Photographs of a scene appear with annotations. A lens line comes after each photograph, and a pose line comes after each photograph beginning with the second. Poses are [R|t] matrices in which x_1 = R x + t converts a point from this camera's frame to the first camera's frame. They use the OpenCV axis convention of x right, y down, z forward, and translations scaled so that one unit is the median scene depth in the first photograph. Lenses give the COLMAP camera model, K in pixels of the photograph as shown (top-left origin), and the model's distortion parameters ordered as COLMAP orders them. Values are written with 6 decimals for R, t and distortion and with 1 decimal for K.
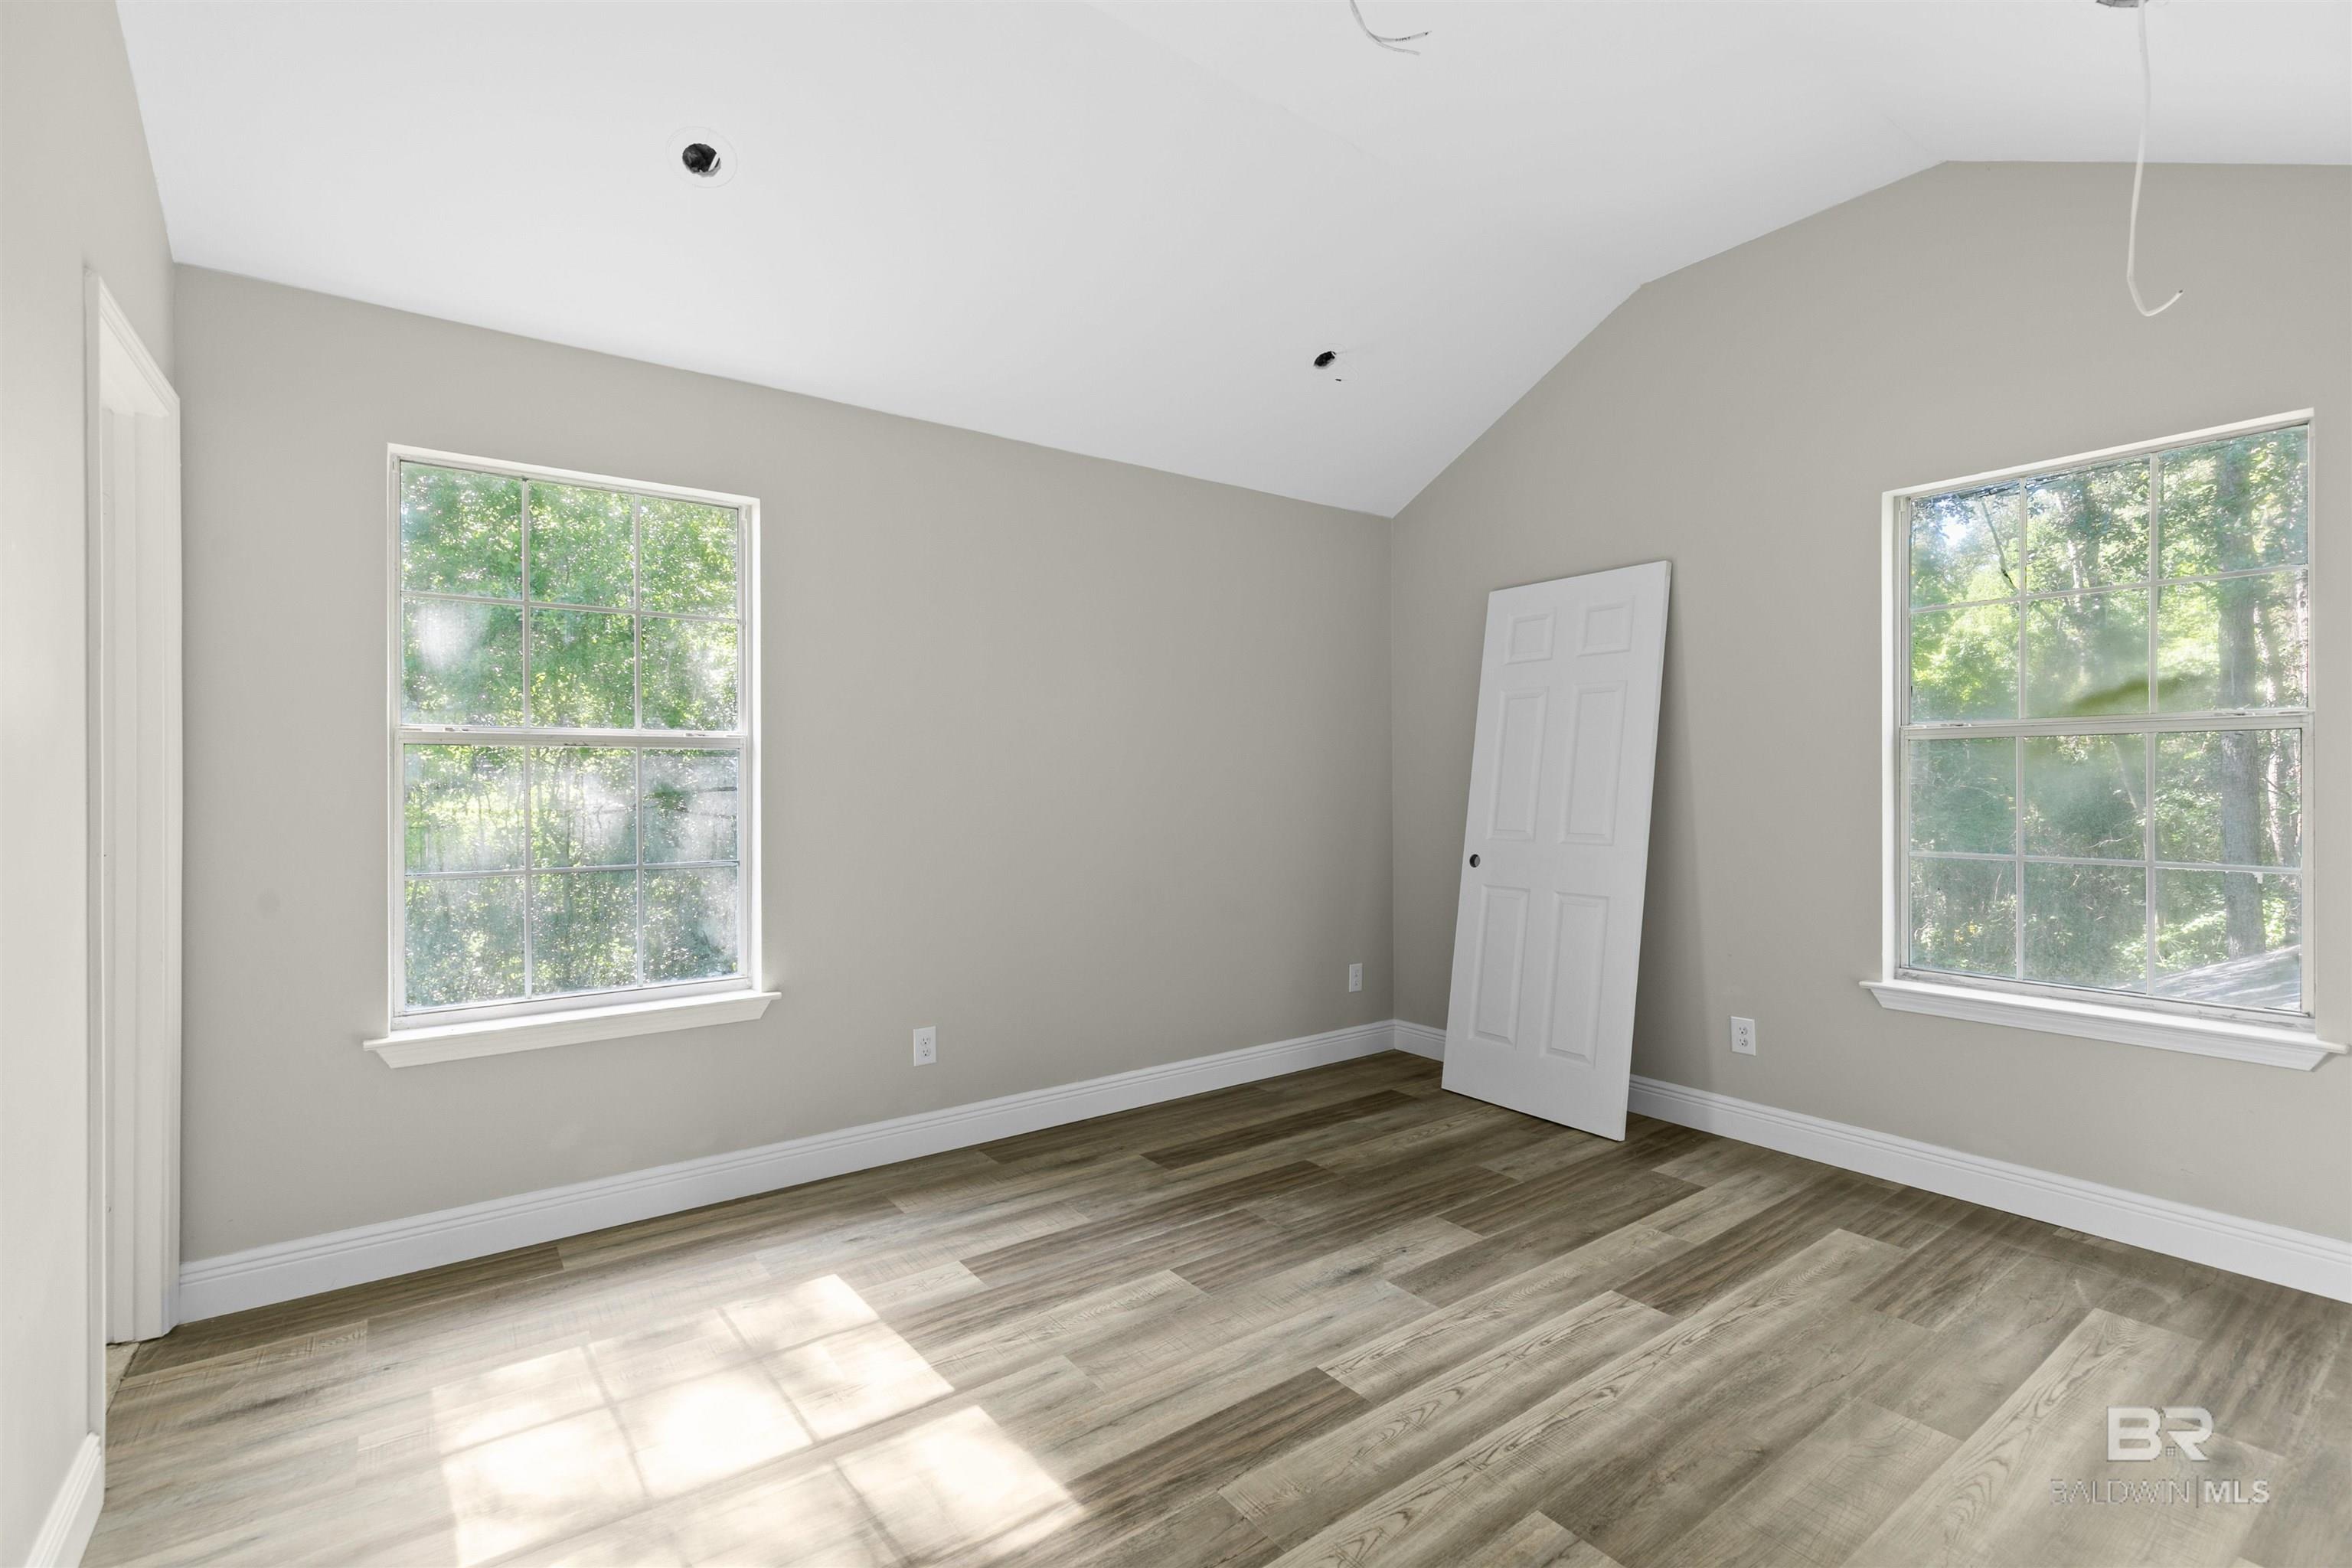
lens RADIAL K [[1055.2, 0, 1172.7], [0, 1055.2, 780.6], [0, 0, 1]] dist [0.008348, -0.001335]
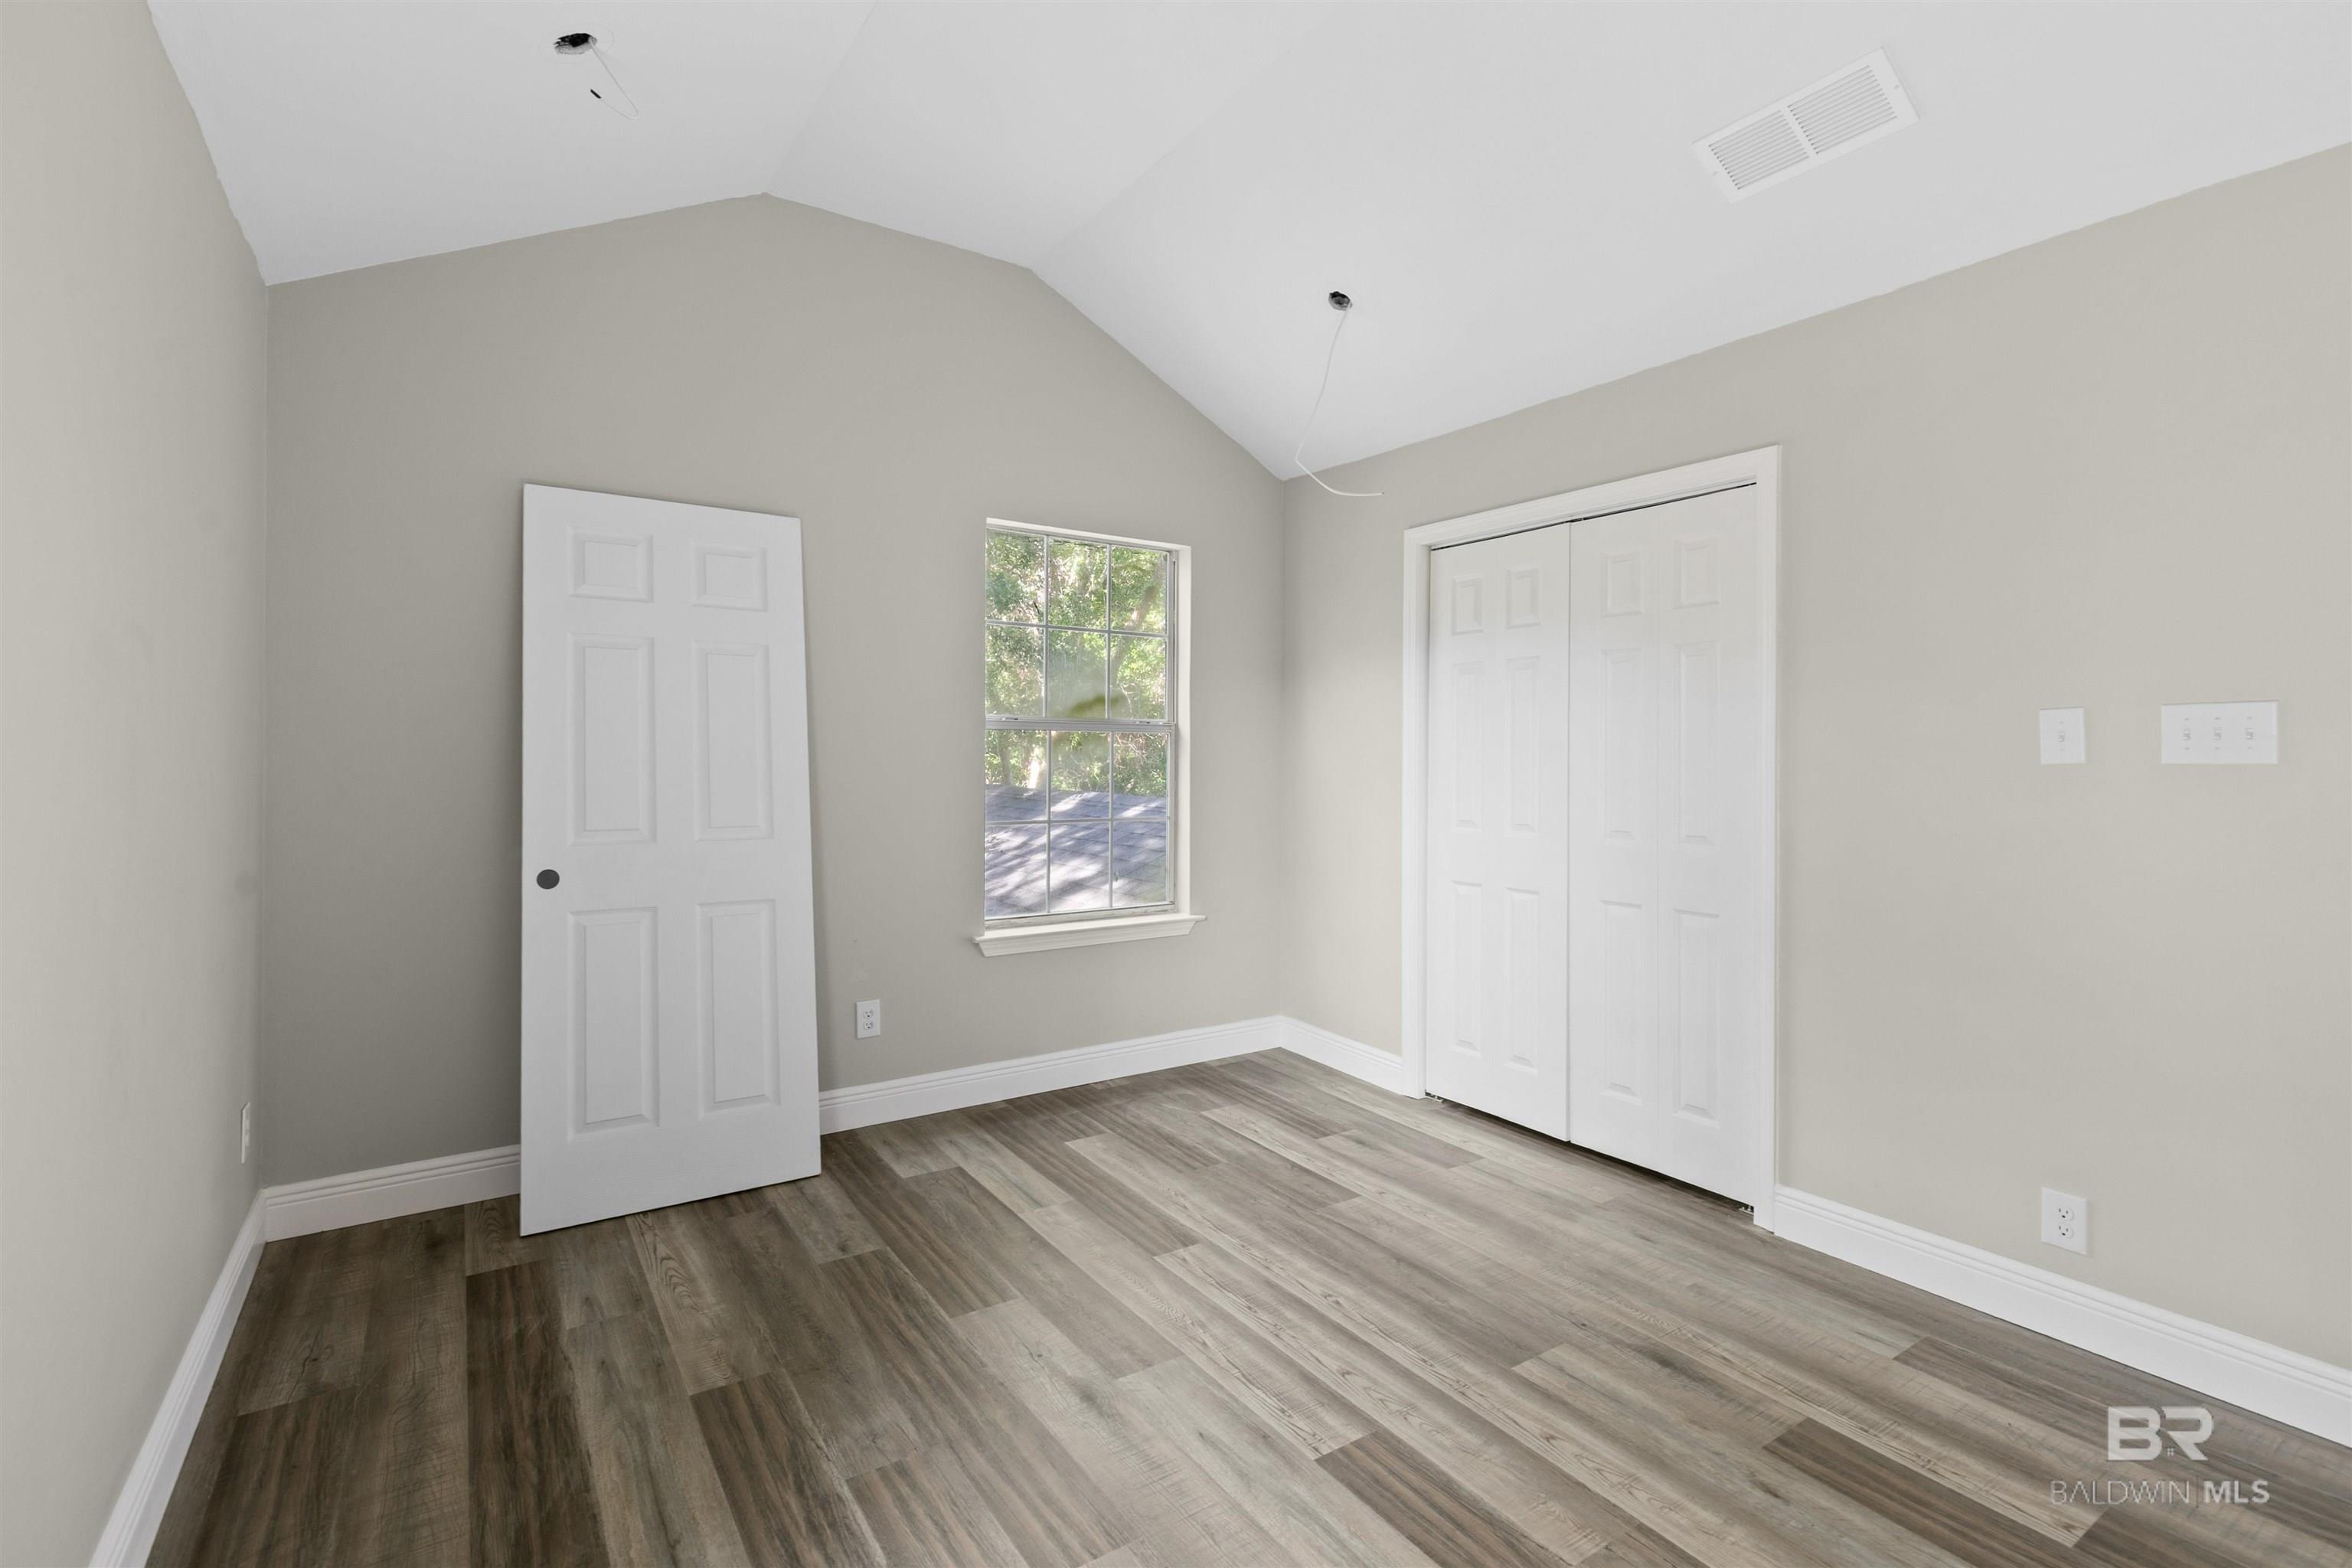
lens RADIAL K [[1072.4, 0, 1173.9], [0, 1072.4, 778.2], [0, 0, 1]] dist [0.009609, -0.001078]
pose [[0.042144, -0.017321, 0.998961, -0.529251], [-0.005971, 0.999827, 0.017588, -0.005062], [-0.999094, -0.006706, 0.042033, 0.791474]]
